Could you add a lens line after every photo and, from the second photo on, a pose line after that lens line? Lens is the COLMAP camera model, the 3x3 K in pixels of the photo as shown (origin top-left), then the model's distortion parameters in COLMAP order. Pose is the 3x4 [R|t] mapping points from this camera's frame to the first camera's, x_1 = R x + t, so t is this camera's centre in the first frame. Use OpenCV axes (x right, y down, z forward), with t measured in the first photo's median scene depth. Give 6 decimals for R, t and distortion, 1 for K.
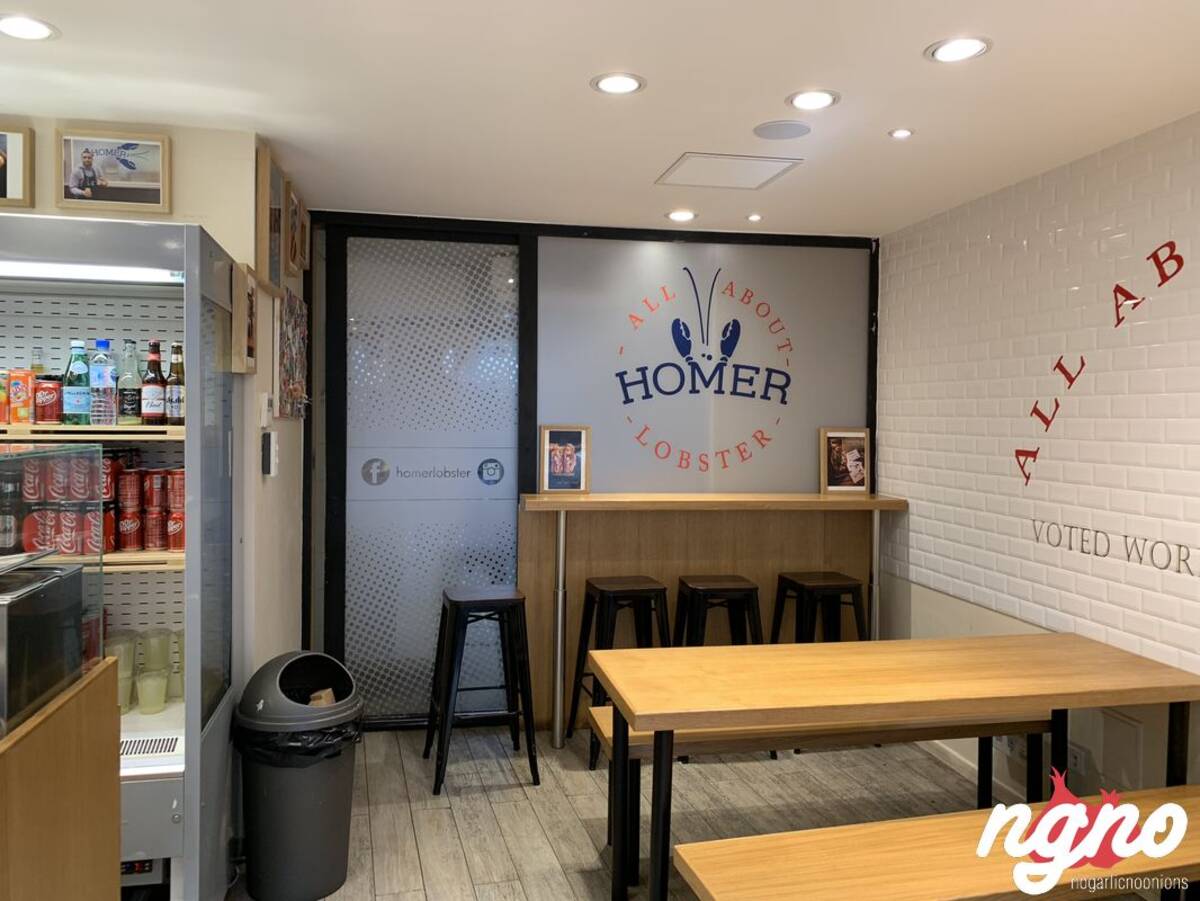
lens RADIAL K [[938.0, 0, 571.7], [0, 938.0, 441.4], [0, 0, 1]] dist [0.032321, -0.059728]
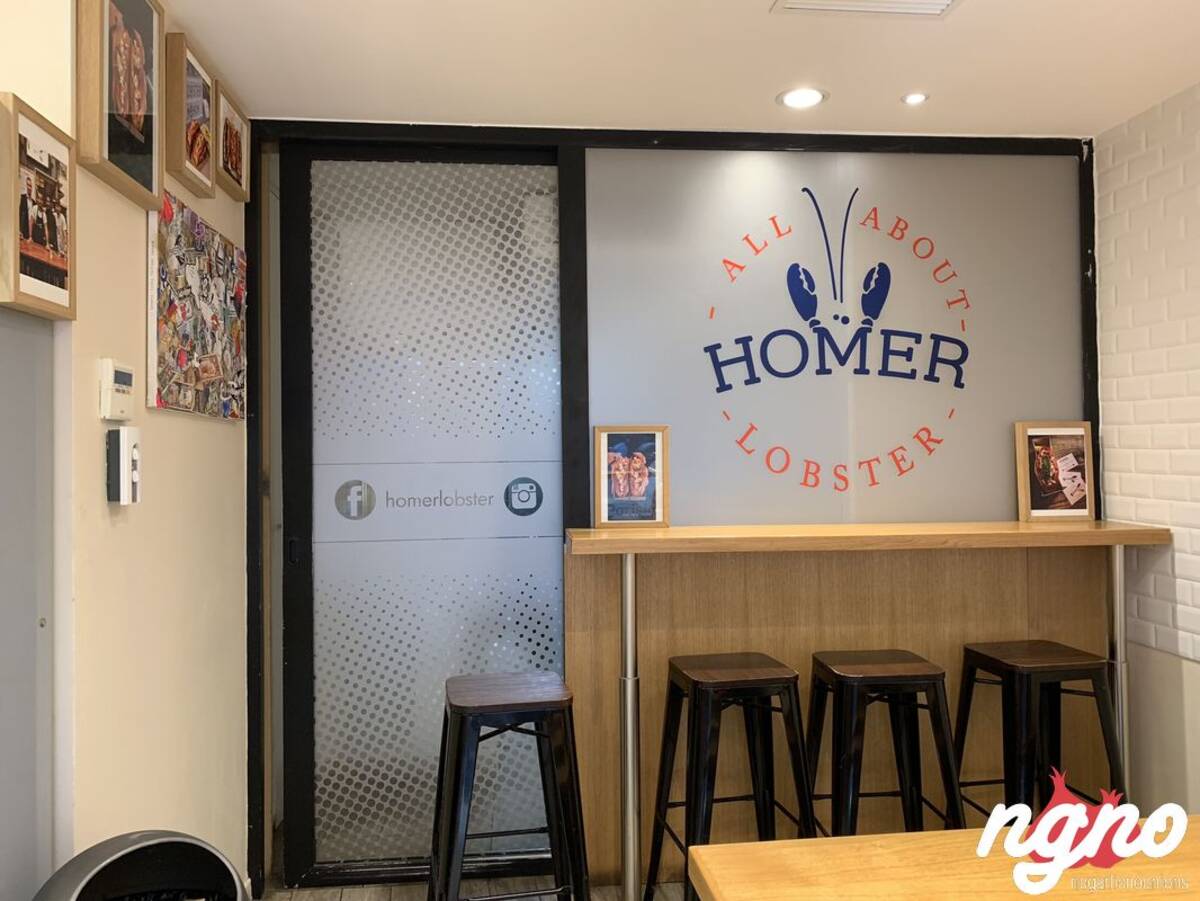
lens RADIAL K [[938.0, 0, 573.6], [0, 938.0, 438.9], [0, 0, 1]] dist [0.032321, -0.059728]
pose [[0.997568, -0.022377, -0.066008, -0.004127], [0.019726, 0.998983, -0.040555, 0.018576], [0.066848, 0.039154, 0.996995, 0.322179]]
